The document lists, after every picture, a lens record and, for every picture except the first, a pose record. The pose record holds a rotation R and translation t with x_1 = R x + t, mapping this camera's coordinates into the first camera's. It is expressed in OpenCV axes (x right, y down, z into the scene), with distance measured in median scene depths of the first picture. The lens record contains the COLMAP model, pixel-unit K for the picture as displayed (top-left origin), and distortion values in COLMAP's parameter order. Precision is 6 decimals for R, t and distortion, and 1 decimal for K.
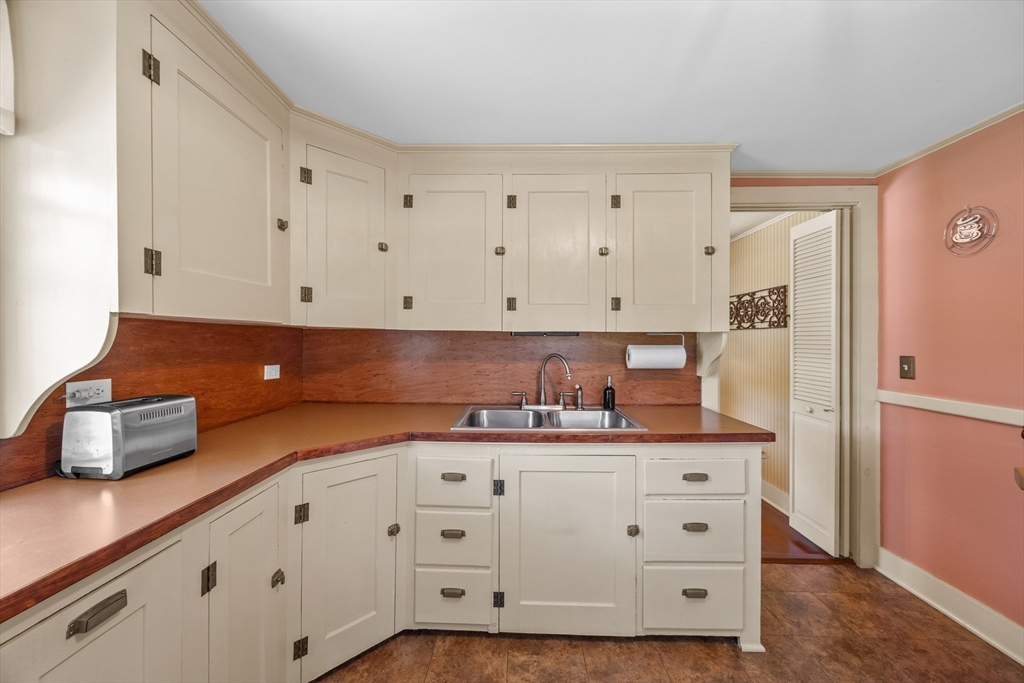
lens RADIAL K [[389.2, 0, 510.5], [0, 389.2, 340.4], [0, 0, 1]] dist [-0.001270, -0.000240]
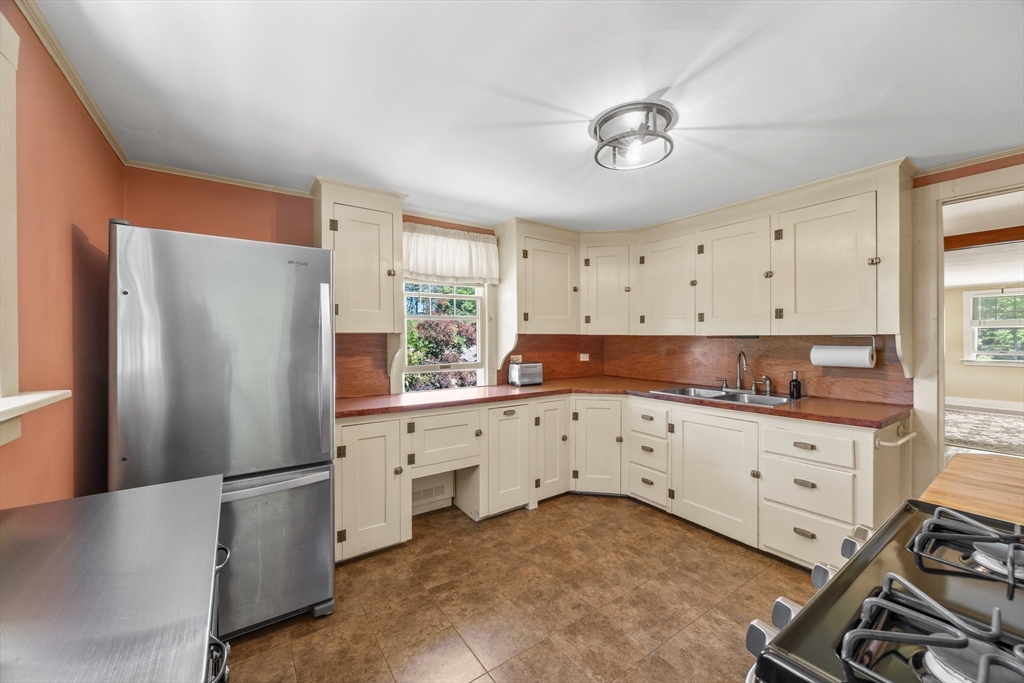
lens RADIAL K [[389.2, 0, 510.5], [0, 389.2, 340.4], [0, 0, 1]] dist [-0.001270, -0.000240]
pose [[0.589038, 0.000183, -0.808106, 0.933604], [0.003605, 0.999989, 0.002854, -0.013997], [0.808098, -0.004595, 0.589031, -0.571688]]
